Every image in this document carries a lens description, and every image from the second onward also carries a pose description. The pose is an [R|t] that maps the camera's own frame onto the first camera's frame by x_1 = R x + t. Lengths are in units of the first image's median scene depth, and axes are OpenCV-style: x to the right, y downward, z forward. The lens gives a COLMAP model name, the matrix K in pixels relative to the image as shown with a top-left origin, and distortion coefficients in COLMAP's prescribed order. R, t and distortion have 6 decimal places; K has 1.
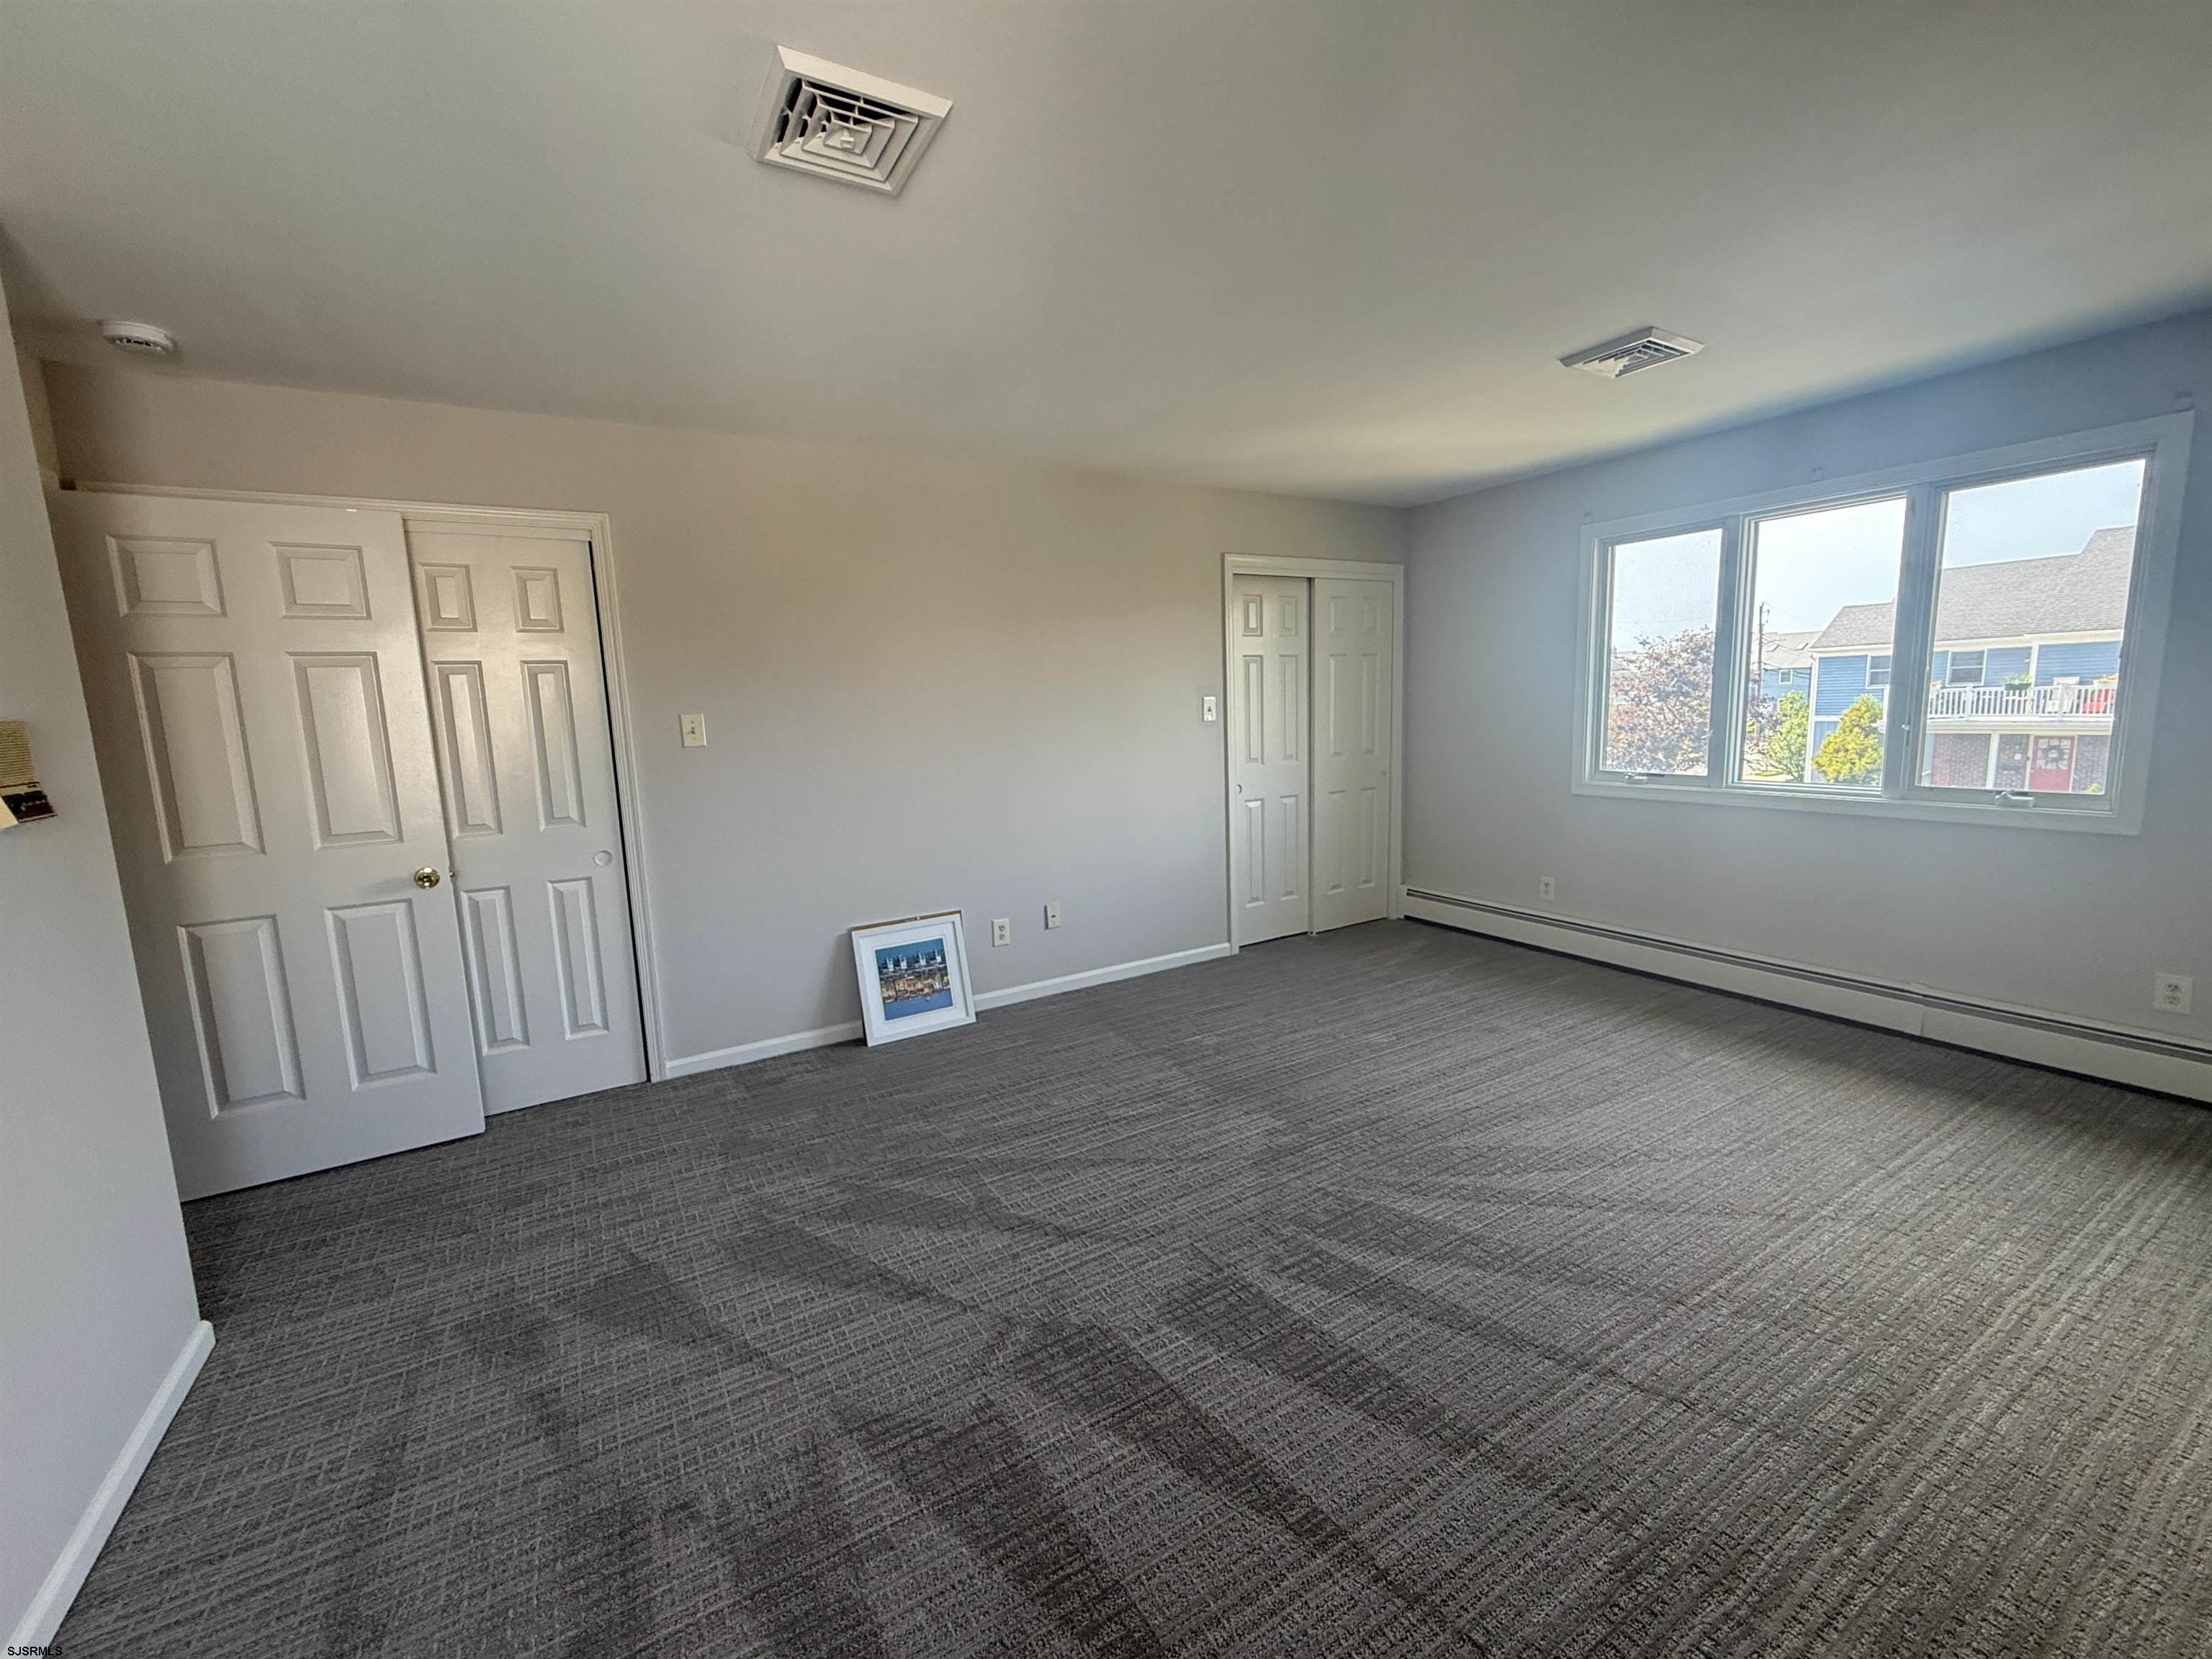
lens RADIAL K [[886.2, 0, 1092.3], [0, 886.2, 825.1], [0, 0, 1]] dist [-0.001826, -0.000207]
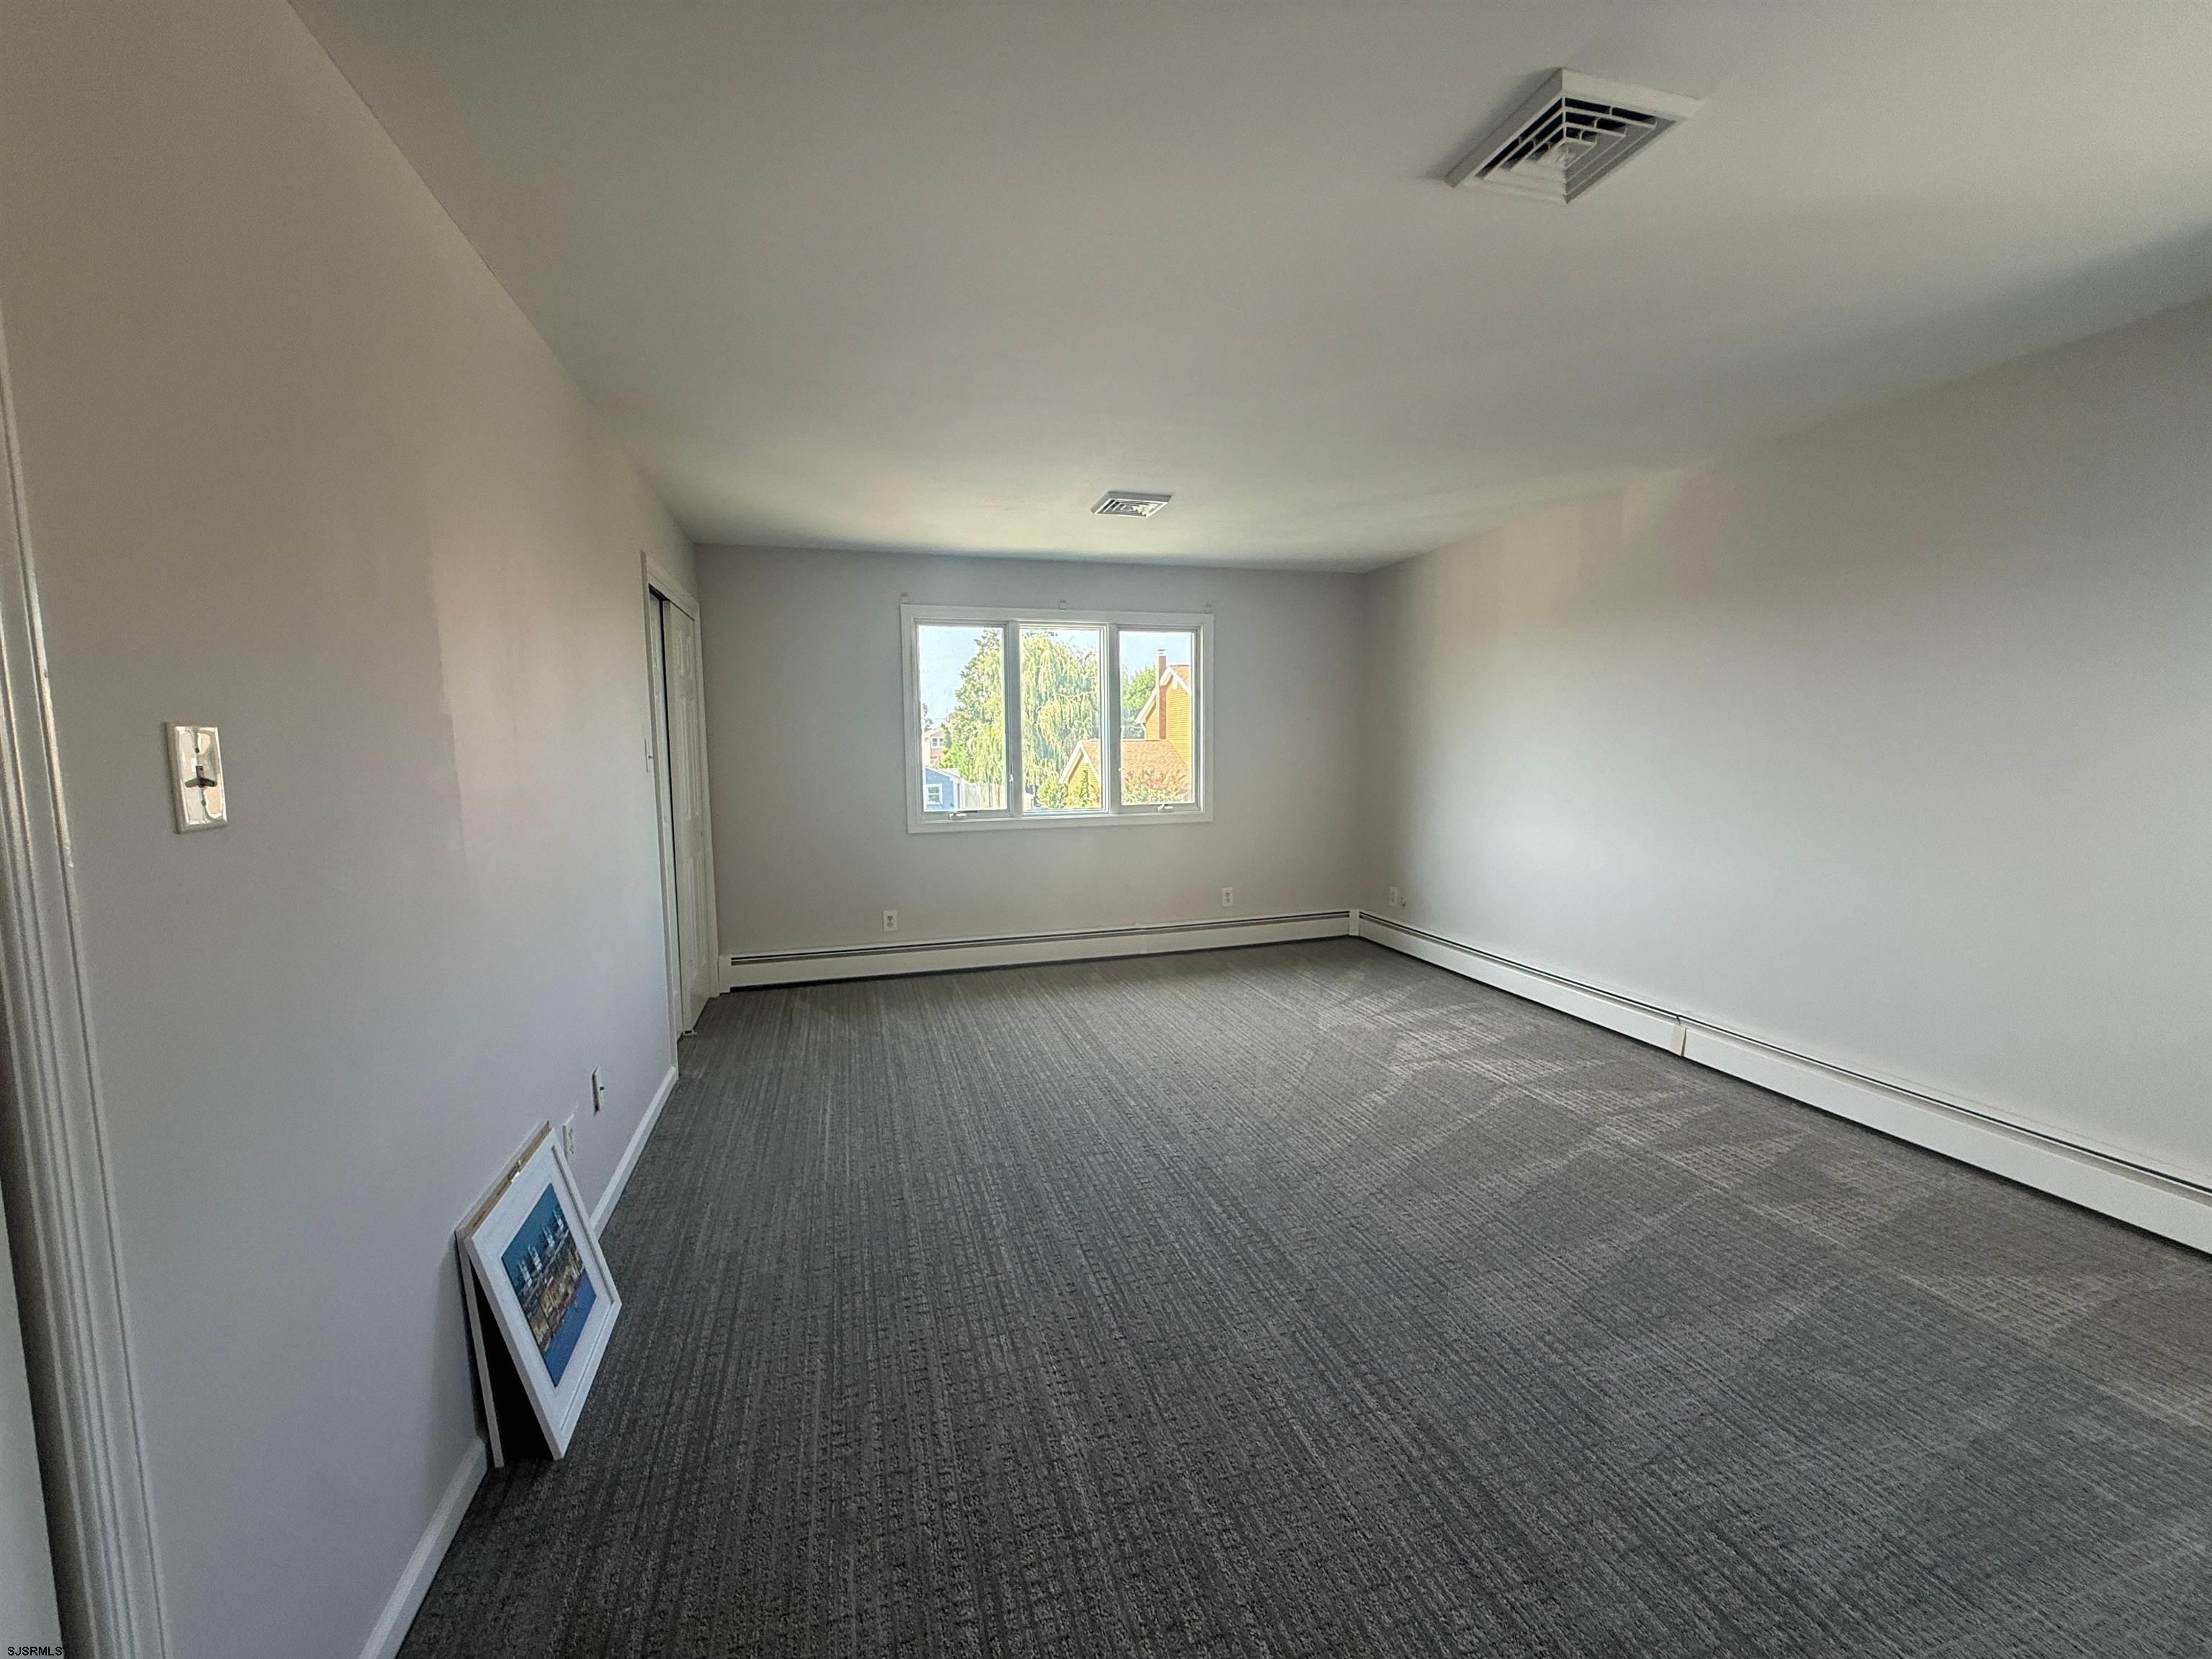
lens RADIAL K [[886.2, 0, 1092.3], [0, 886.2, 825.1], [0, 0, 1]] dist [-0.001826, -0.000207]
pose [[0.242235, -0.058374, 0.968460, -0.591805], [0.136489, 0.990312, 0.025552, -0.049472], [-0.960569, 0.125994, 0.247855, 0.560724]]
